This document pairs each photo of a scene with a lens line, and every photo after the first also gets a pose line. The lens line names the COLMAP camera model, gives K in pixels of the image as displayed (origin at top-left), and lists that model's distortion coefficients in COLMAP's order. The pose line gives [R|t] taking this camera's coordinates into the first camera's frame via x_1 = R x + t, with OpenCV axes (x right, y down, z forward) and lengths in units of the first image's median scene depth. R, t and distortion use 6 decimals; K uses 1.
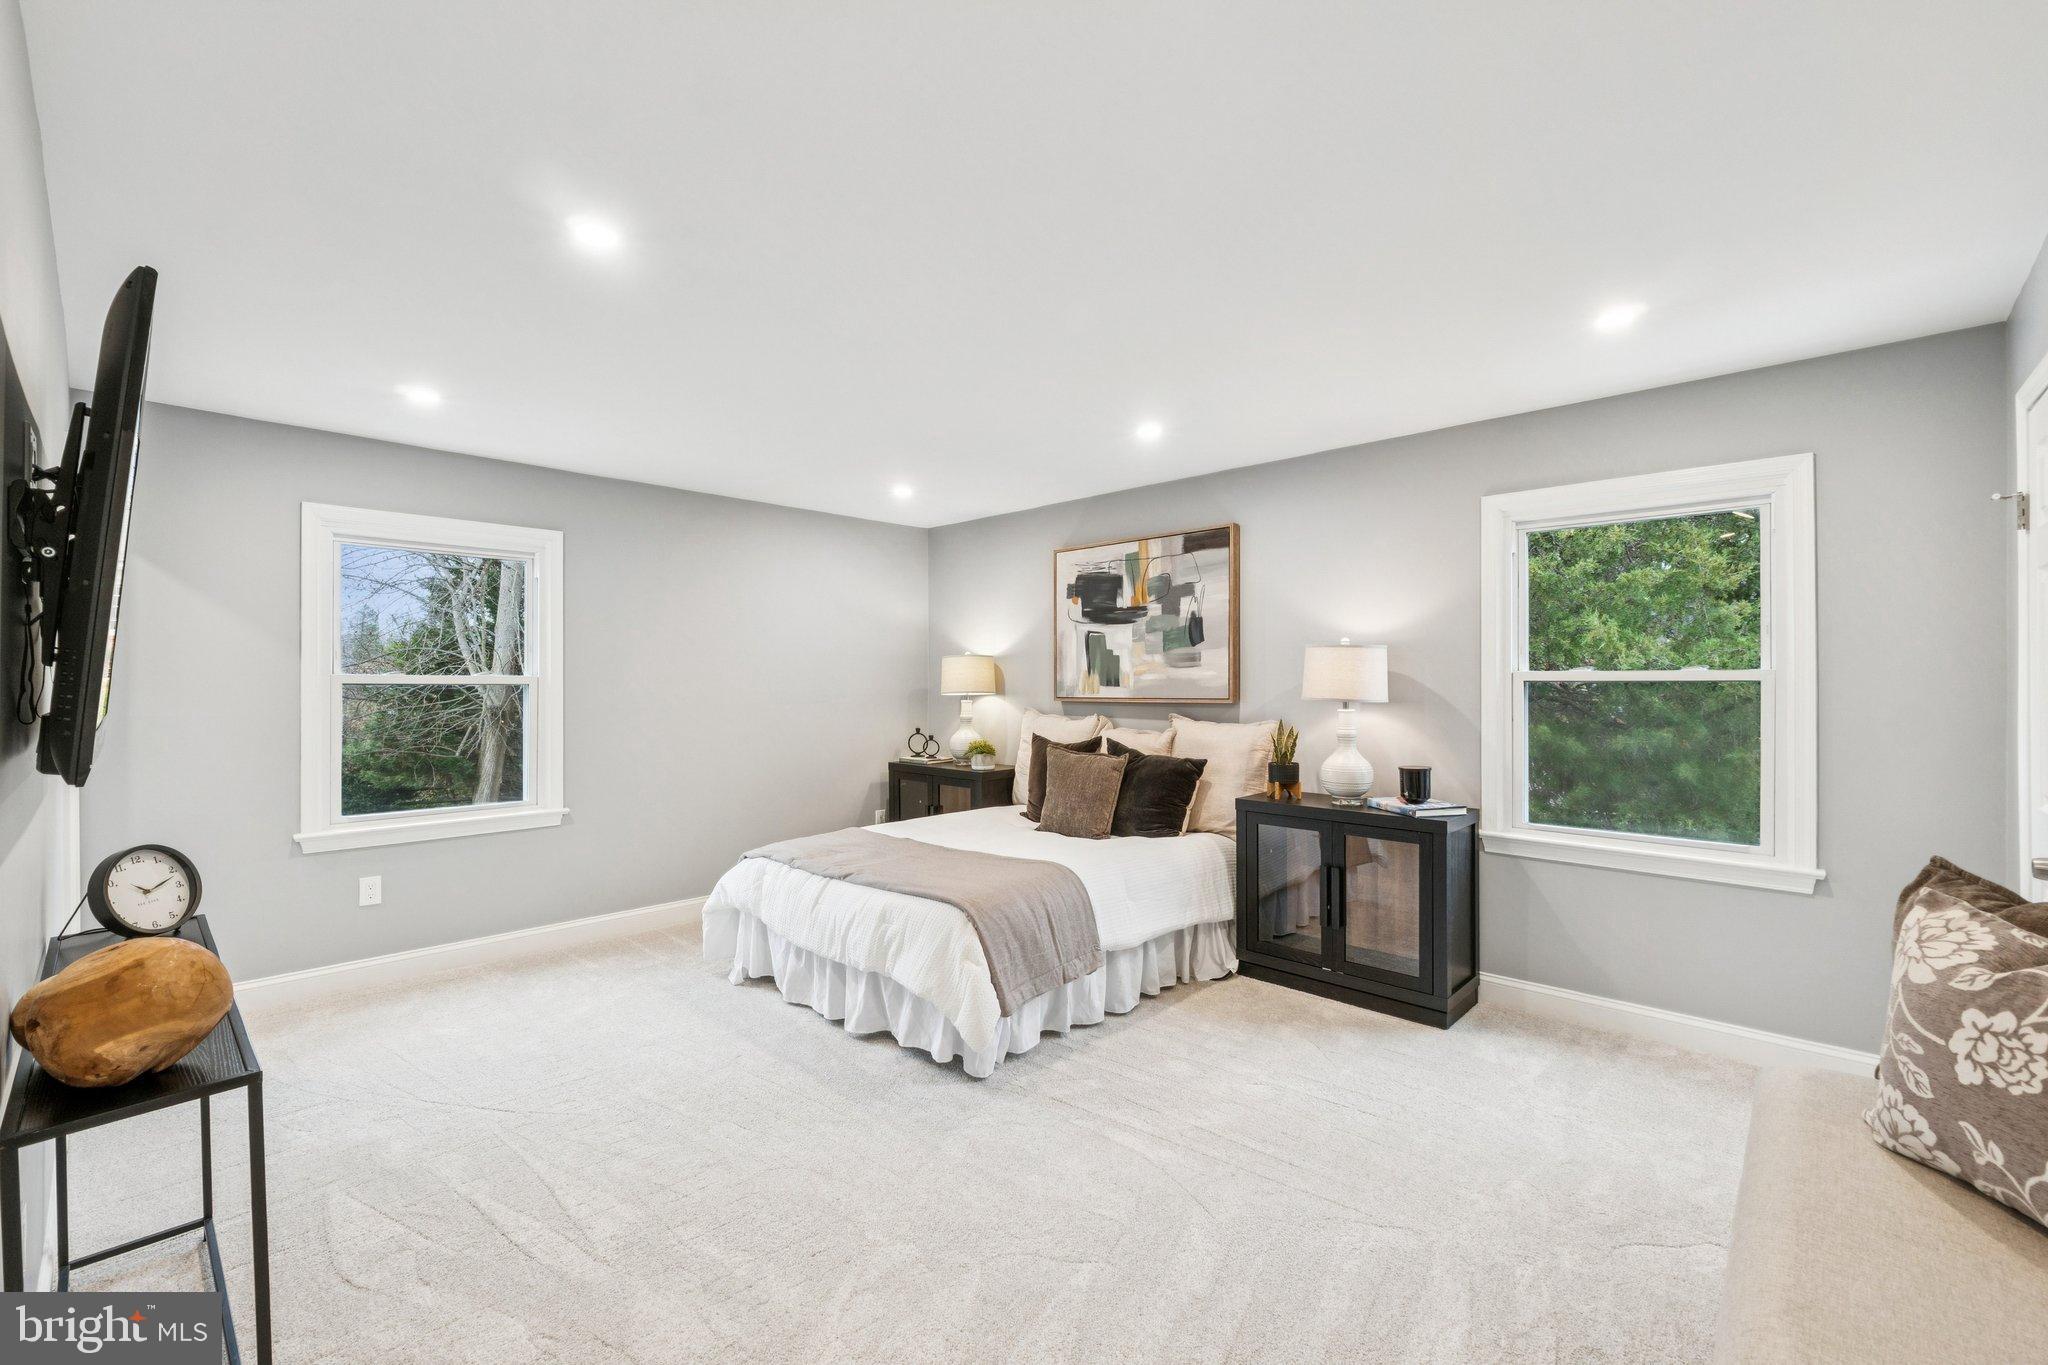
lens RADIAL K [[863.9, 0, 1017.7], [0, 863.9, 688.1], [0, 0, 1]] dist [-0.004986, 0.001091]
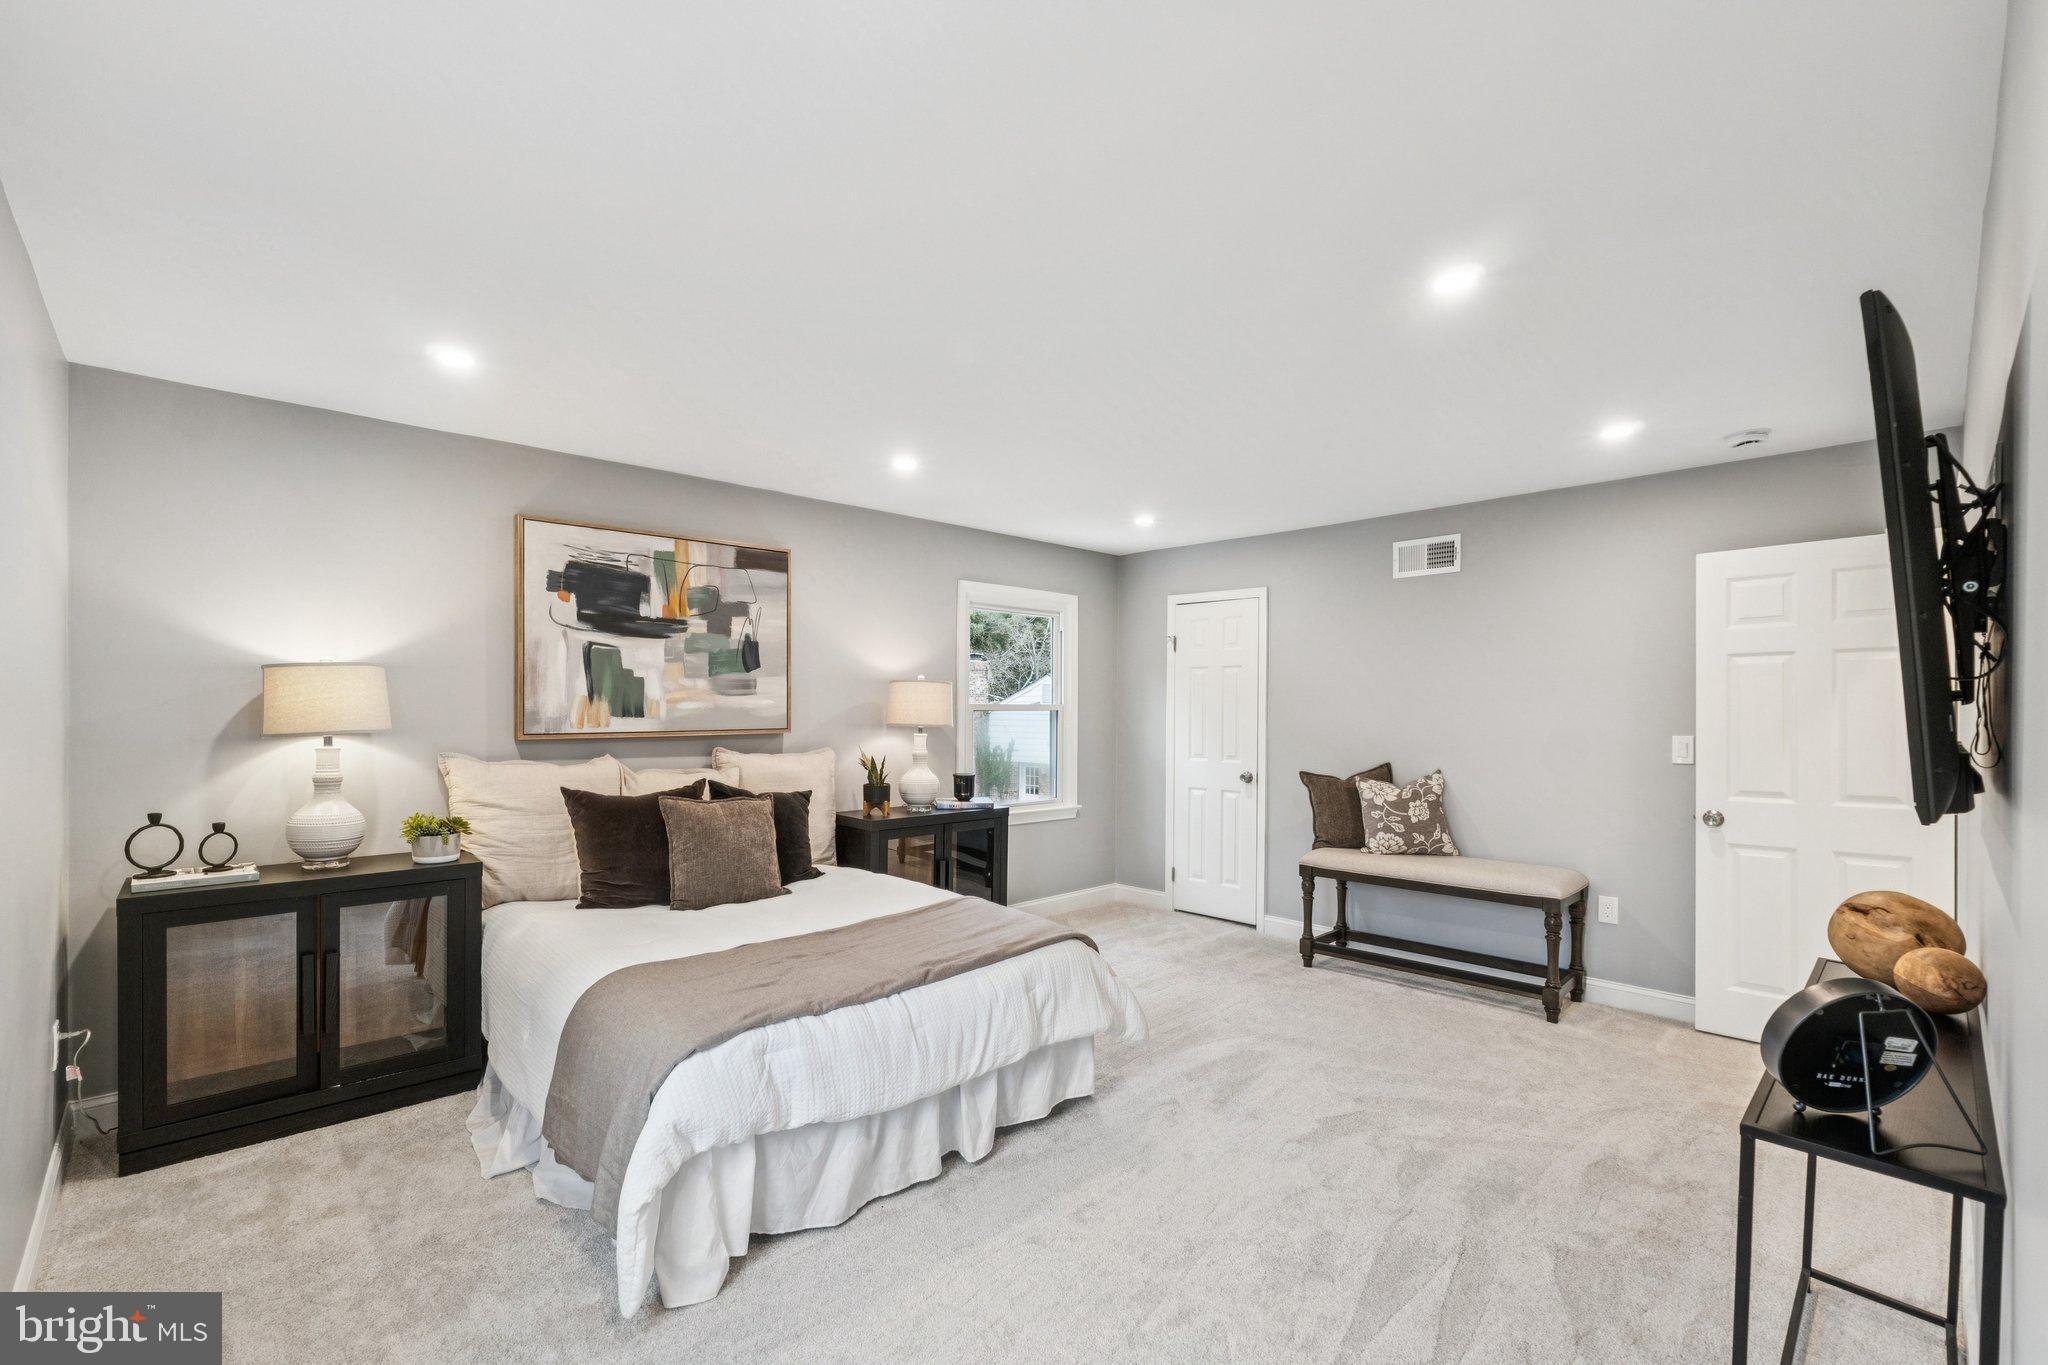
lens RADIAL K [[863.9, 0, 1037.1], [0, 863.9, 719.1], [0, 0, 1]] dist [-0.004986, 0.001091]
pose [[0.035133, -0.013503, 0.999291, -0.675080], [0.004260, 0.999902, 0.013361, -0.009372], [-0.999374, 0.003787, 0.035187, 0.636955]]
